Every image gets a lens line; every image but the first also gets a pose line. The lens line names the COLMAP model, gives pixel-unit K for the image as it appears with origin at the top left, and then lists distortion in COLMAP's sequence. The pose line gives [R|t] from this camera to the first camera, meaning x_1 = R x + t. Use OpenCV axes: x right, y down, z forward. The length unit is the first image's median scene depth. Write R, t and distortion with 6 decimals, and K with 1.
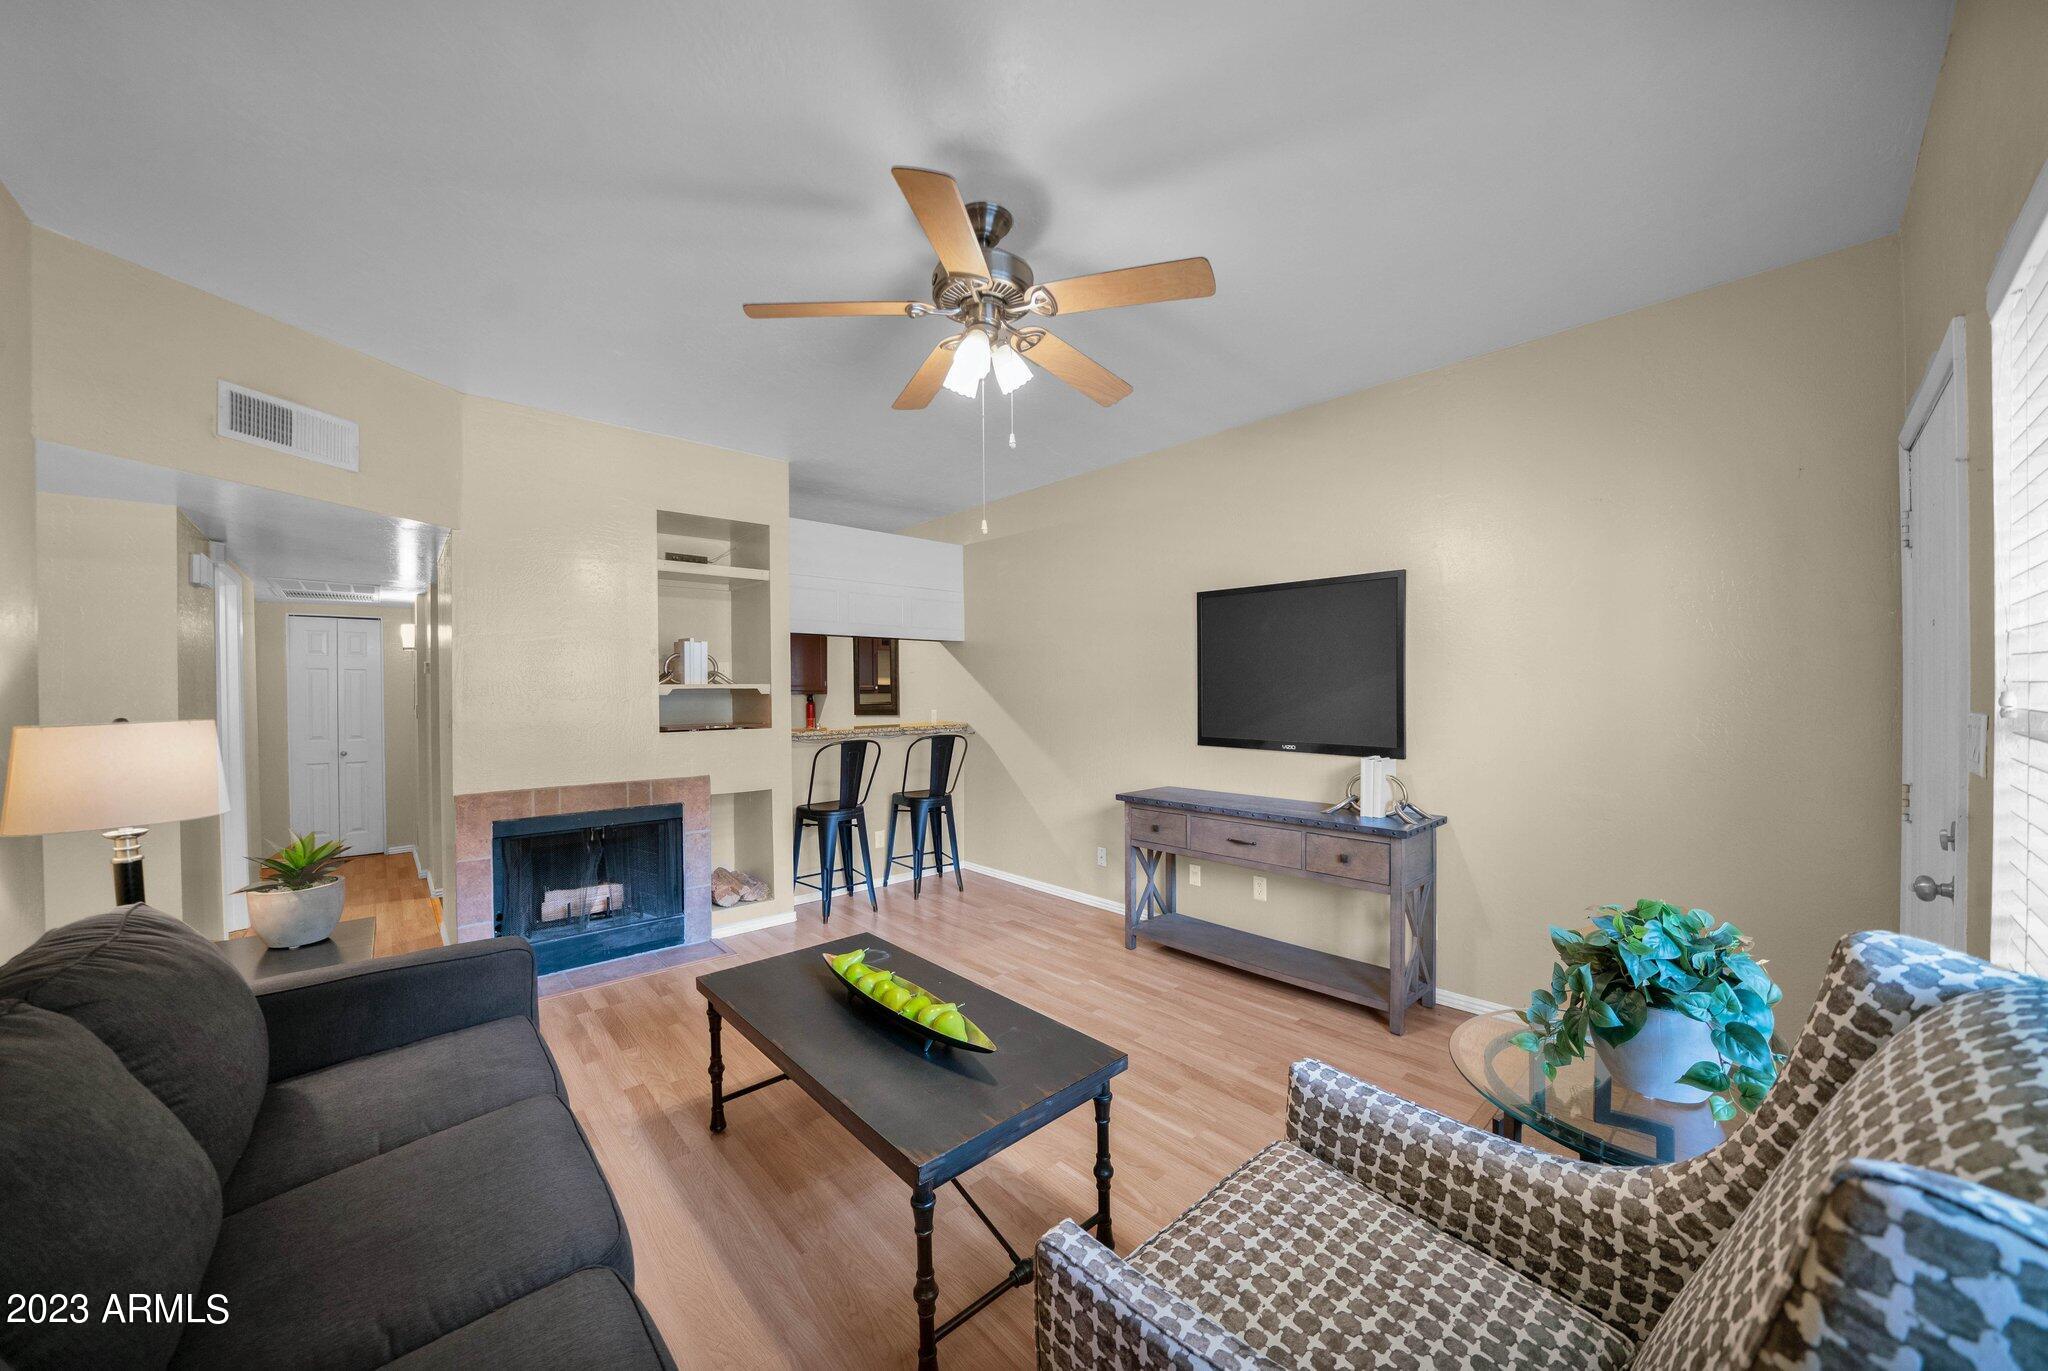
lens RADIAL K [[732.6, 0, 1025.7], [0, 732.6, 690.5], [0, 0, 1]] dist [-0.021684, 0.000177]
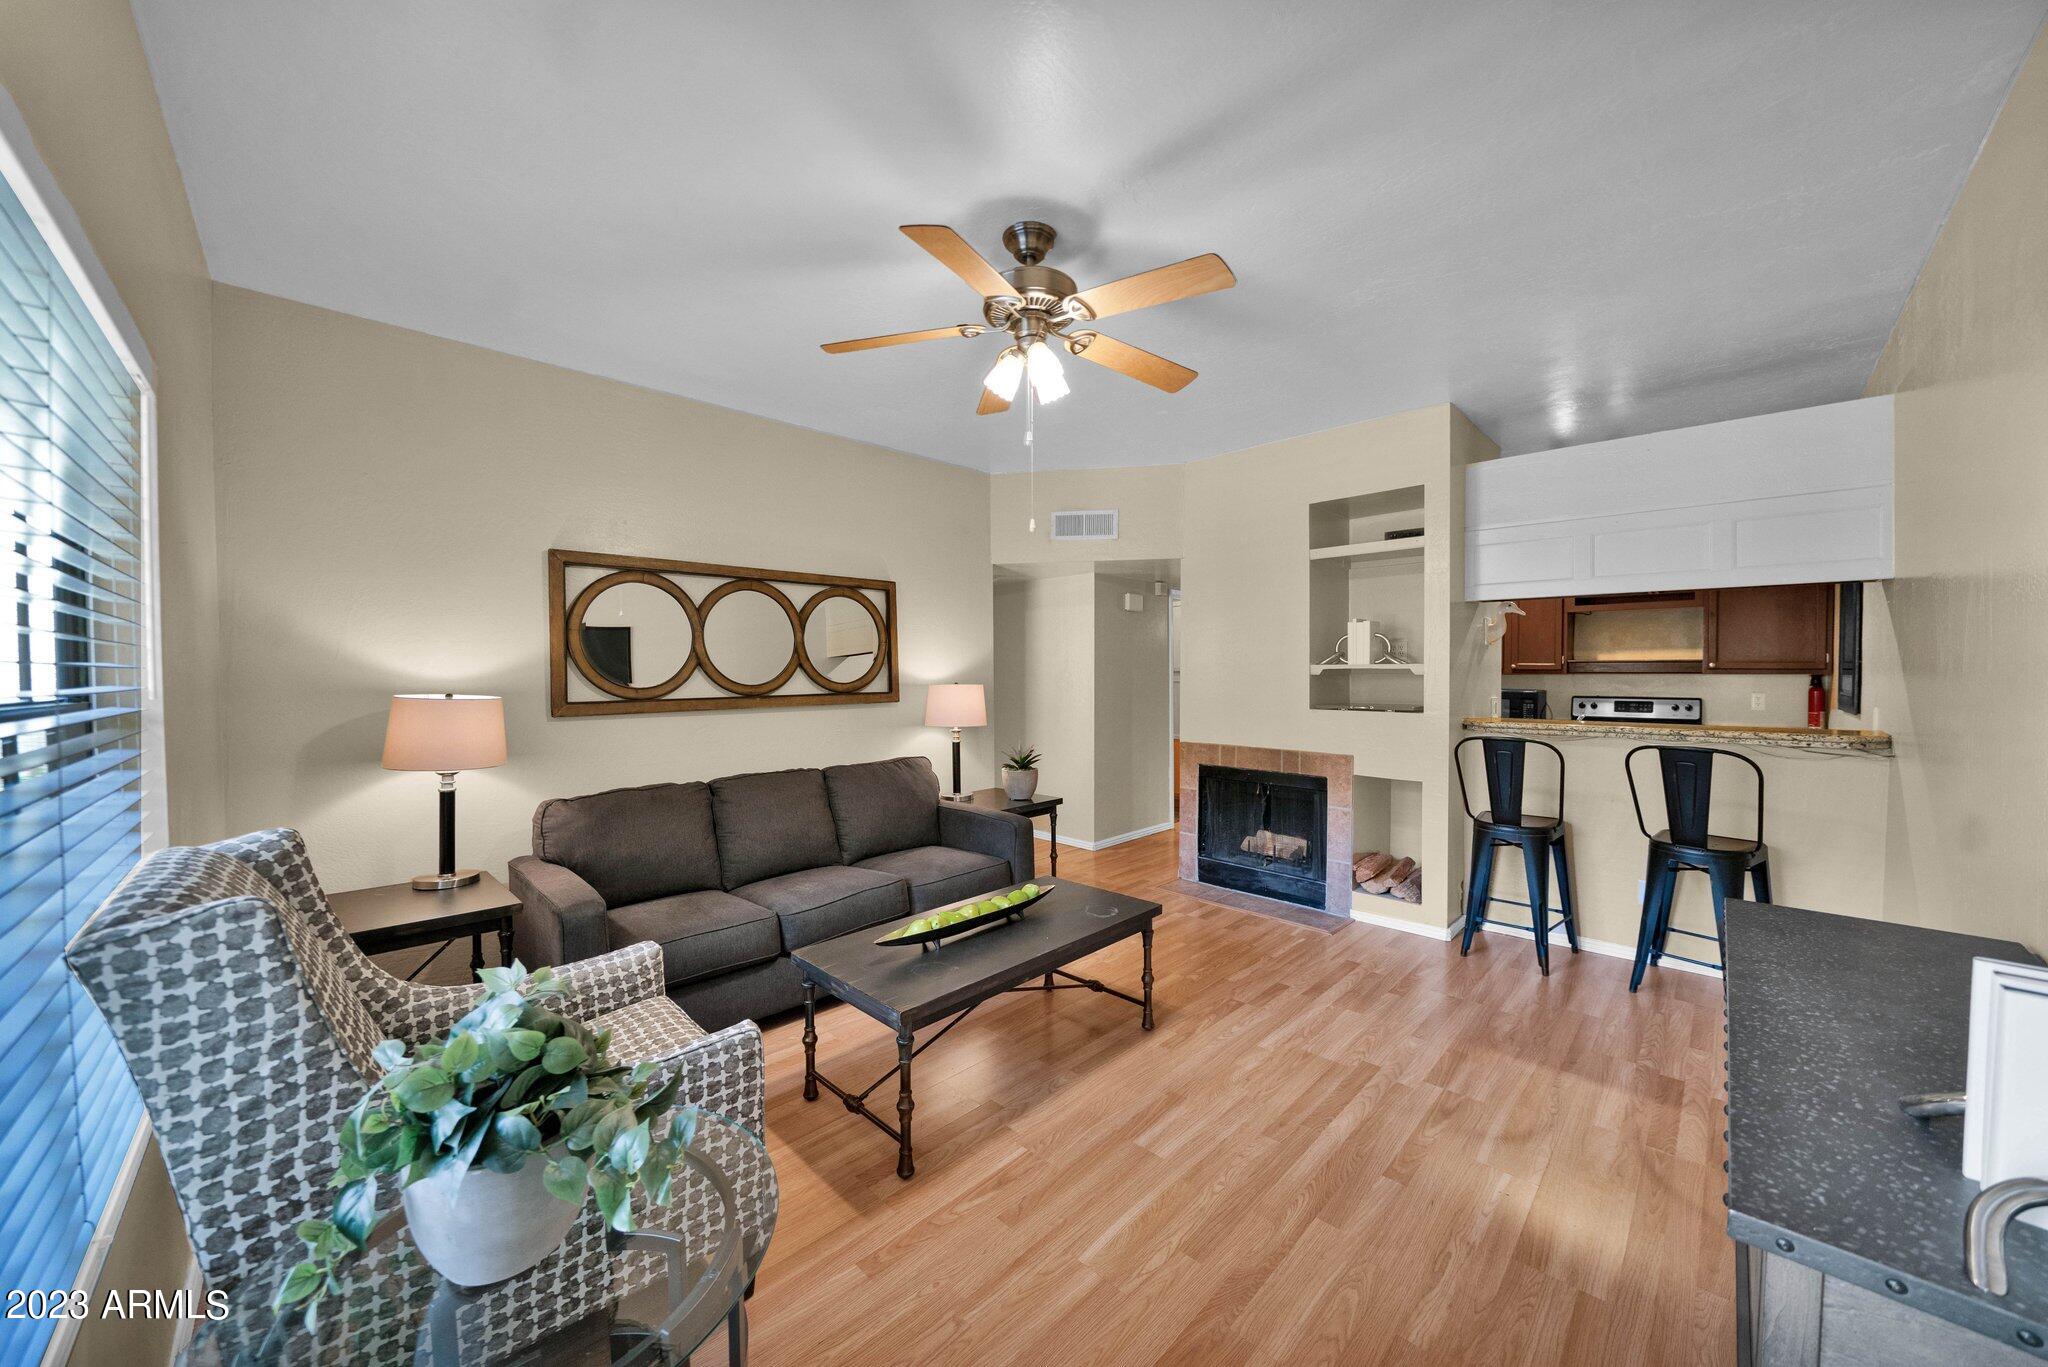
lens RADIAL K [[725.1, 0, 1019.8], [0, 725.1, 675.3], [0, 0, 1]] dist [-0.022611, 0.000029]
pose [[0.045320, 0.015694, -0.998849, 0.556411], [0.001447, 0.999875, 0.015776, -0.010787], [0.998971, -0.002161, 0.045291, 0.514775]]
